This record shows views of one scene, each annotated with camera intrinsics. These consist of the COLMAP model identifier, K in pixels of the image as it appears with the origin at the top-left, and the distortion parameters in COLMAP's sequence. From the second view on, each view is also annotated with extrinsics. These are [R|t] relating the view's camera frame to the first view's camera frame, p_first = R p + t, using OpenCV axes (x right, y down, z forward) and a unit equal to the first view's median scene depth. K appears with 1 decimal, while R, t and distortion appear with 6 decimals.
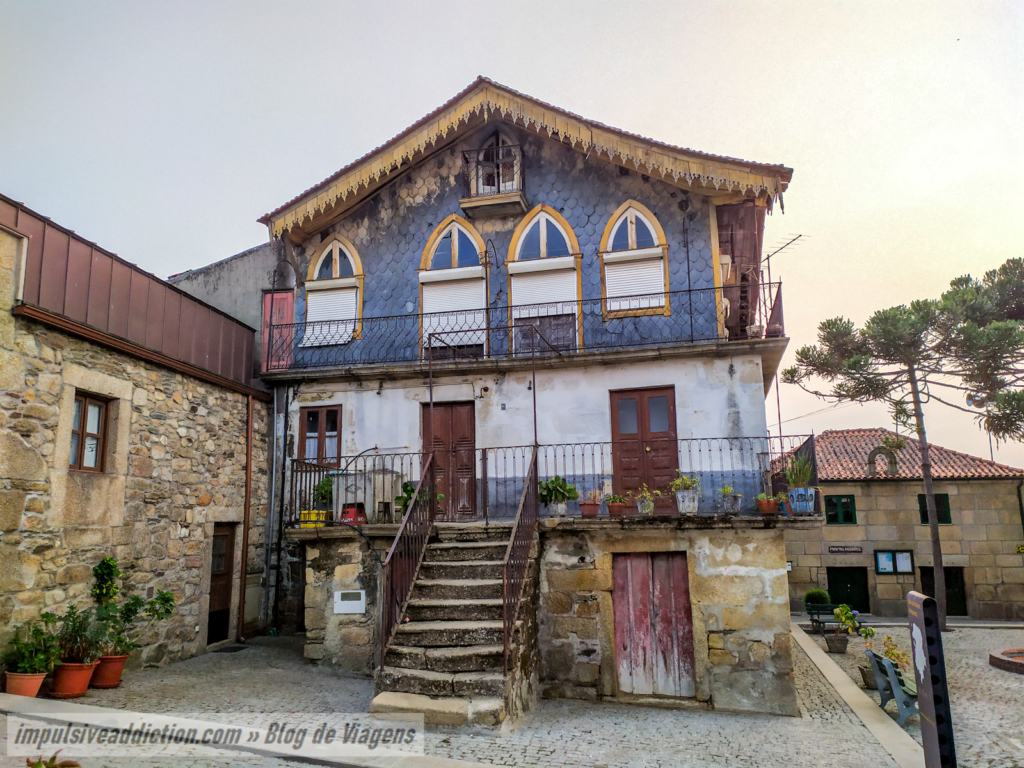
lens RADIAL K [[793.1, 0, 512.0], [0, 793.1, 384.0], [0, 0, 1]] dist [0.101038, -0.139444]
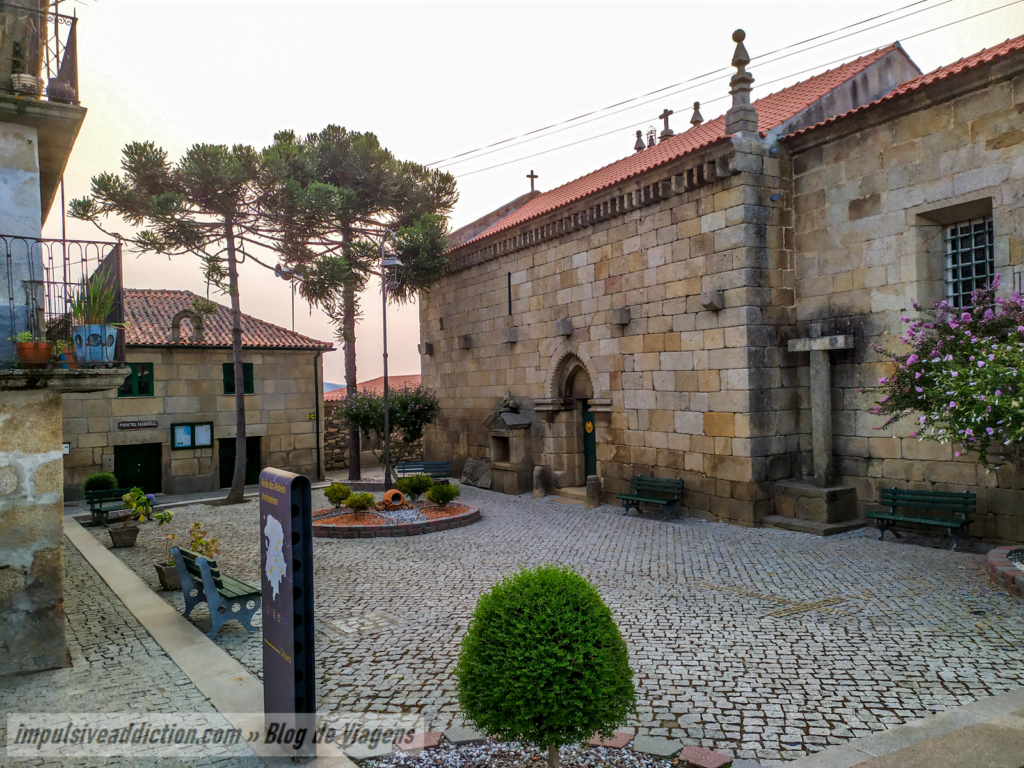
lens RADIAL K [[755.1, 0, 512.0], [0, 755.1, 384.0], [0, 0, 1]] dist [0.069710, -0.055293]
pose [[0.658141, 0.000401, 0.752895, 0.063426], [-0.109316, 0.989454, 0.095032, 0.043775], [-0.744916, -0.144848, 0.651244, 0.185998]]
